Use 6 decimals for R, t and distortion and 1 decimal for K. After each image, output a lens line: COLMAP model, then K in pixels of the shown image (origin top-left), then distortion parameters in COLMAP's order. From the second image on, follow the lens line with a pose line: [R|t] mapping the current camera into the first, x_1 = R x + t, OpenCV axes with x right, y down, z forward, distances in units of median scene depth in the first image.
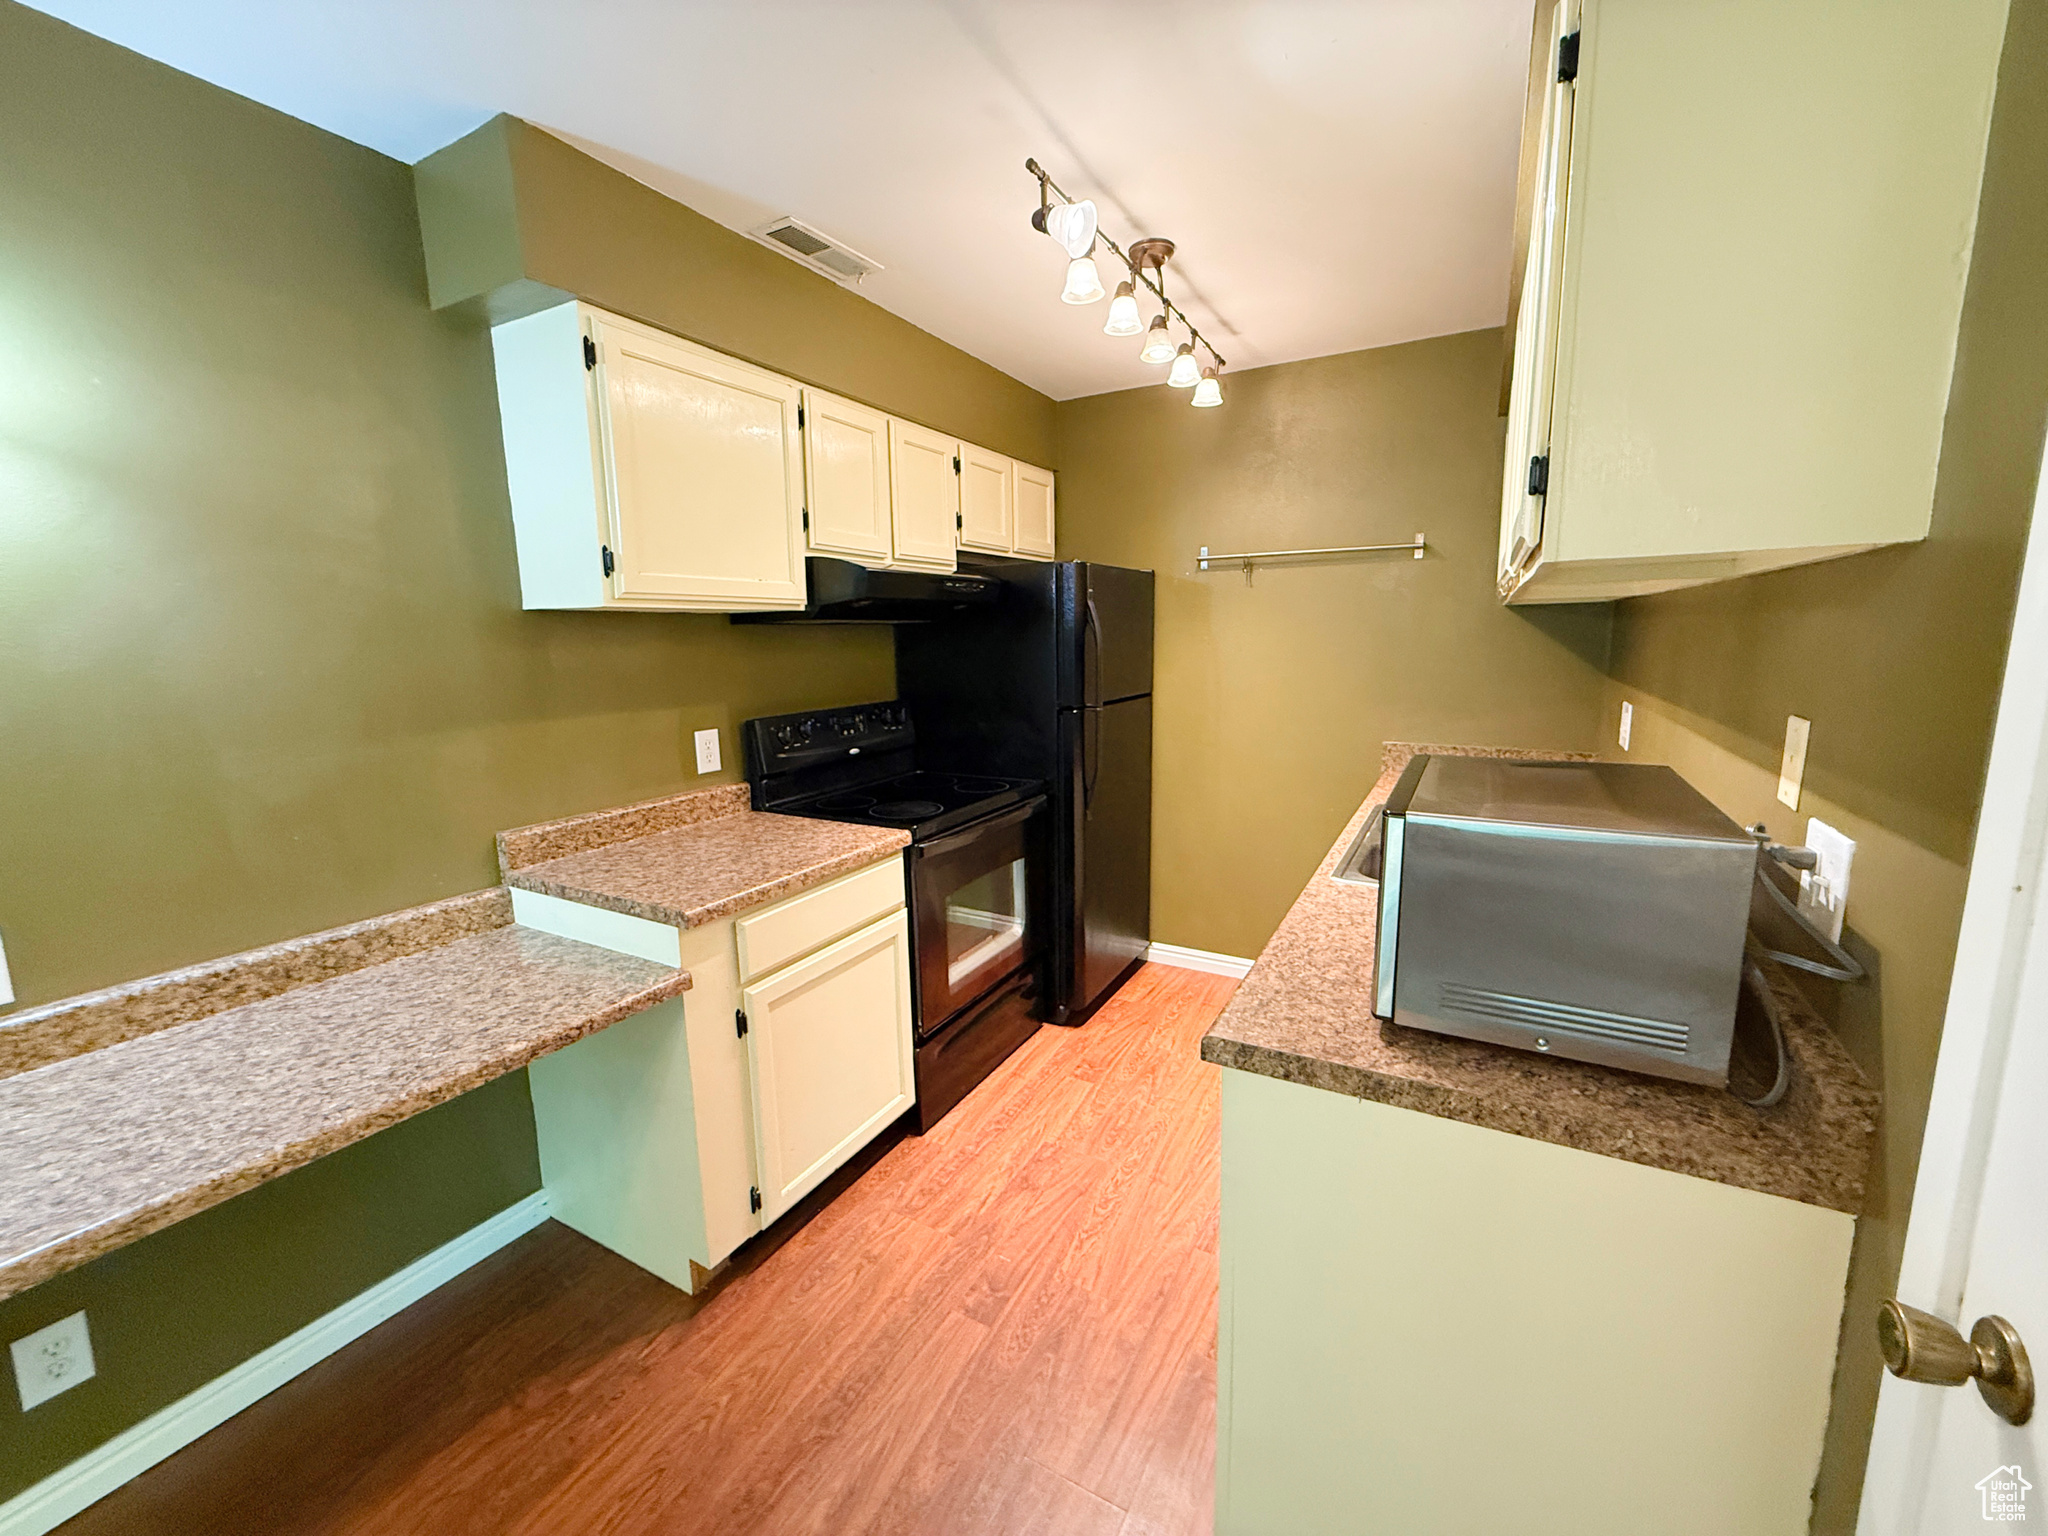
lens RADIAL K [[815.9, 0, 1031.1], [0, 815.9, 766.3], [0, 0, 1]] dist [0.000532, -0.000057]
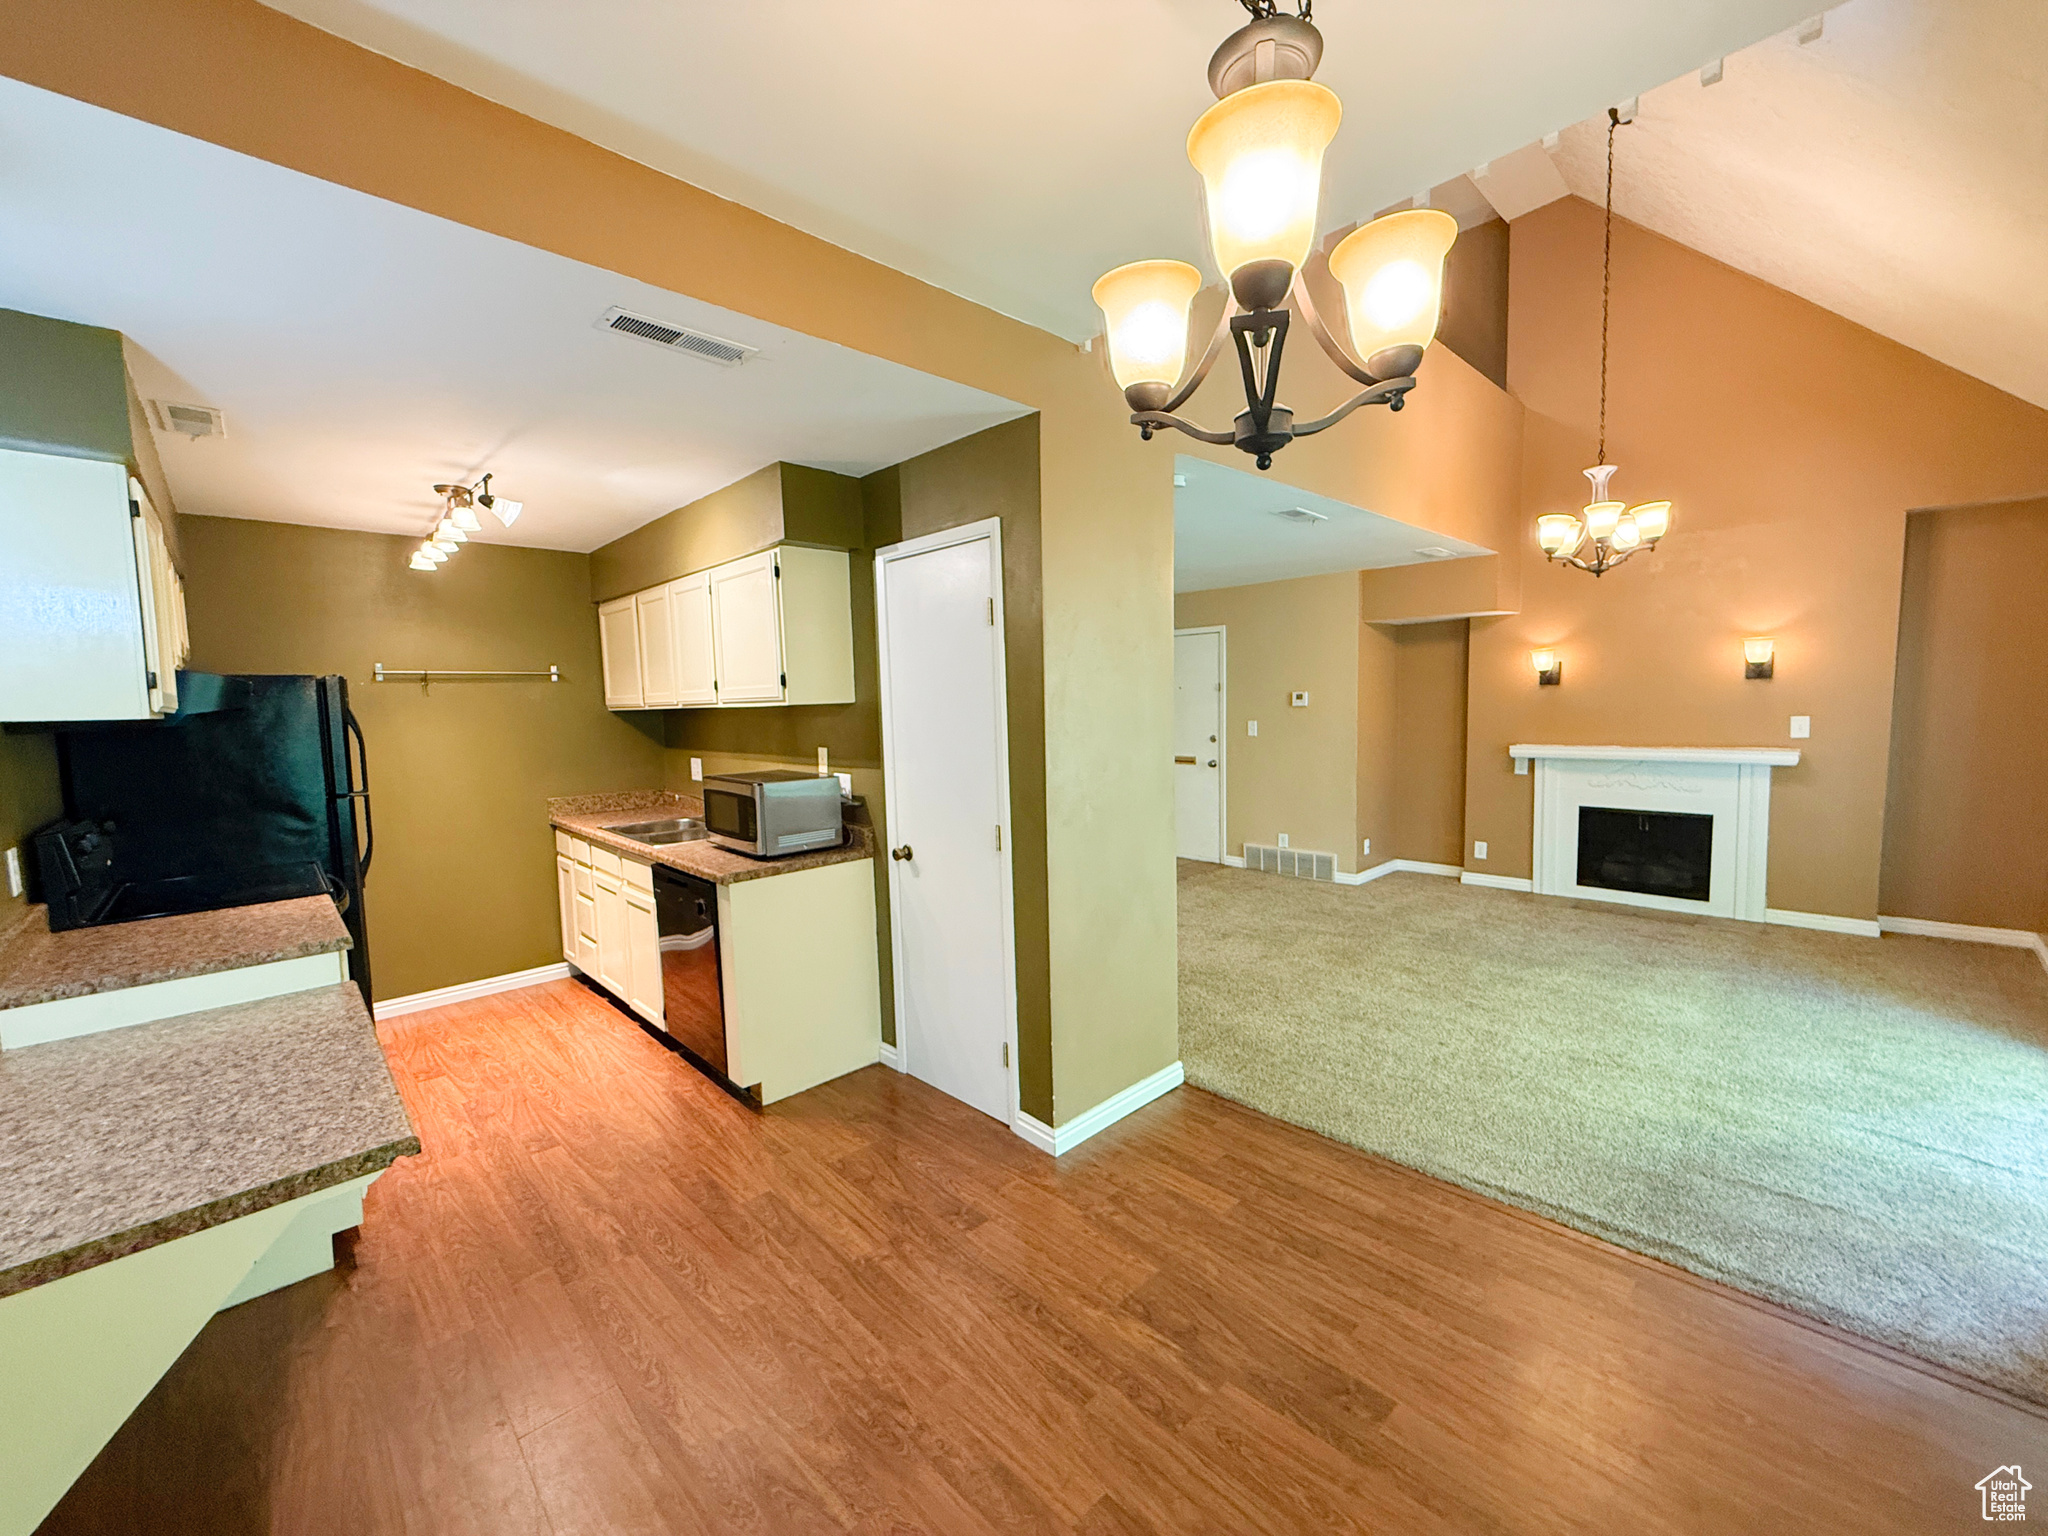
lens RADIAL K [[815.9, 0, 1019.7], [0, 815.9, 767.6], [0, 0, 1]] dist [0.000532, -0.000057]
pose [[0.293463, -0.069882, 0.953413, -1.265658], [0.174504, 0.984484, 0.018447, 0.063236], [-0.939908, 0.160961, 0.301104, -0.485196]]
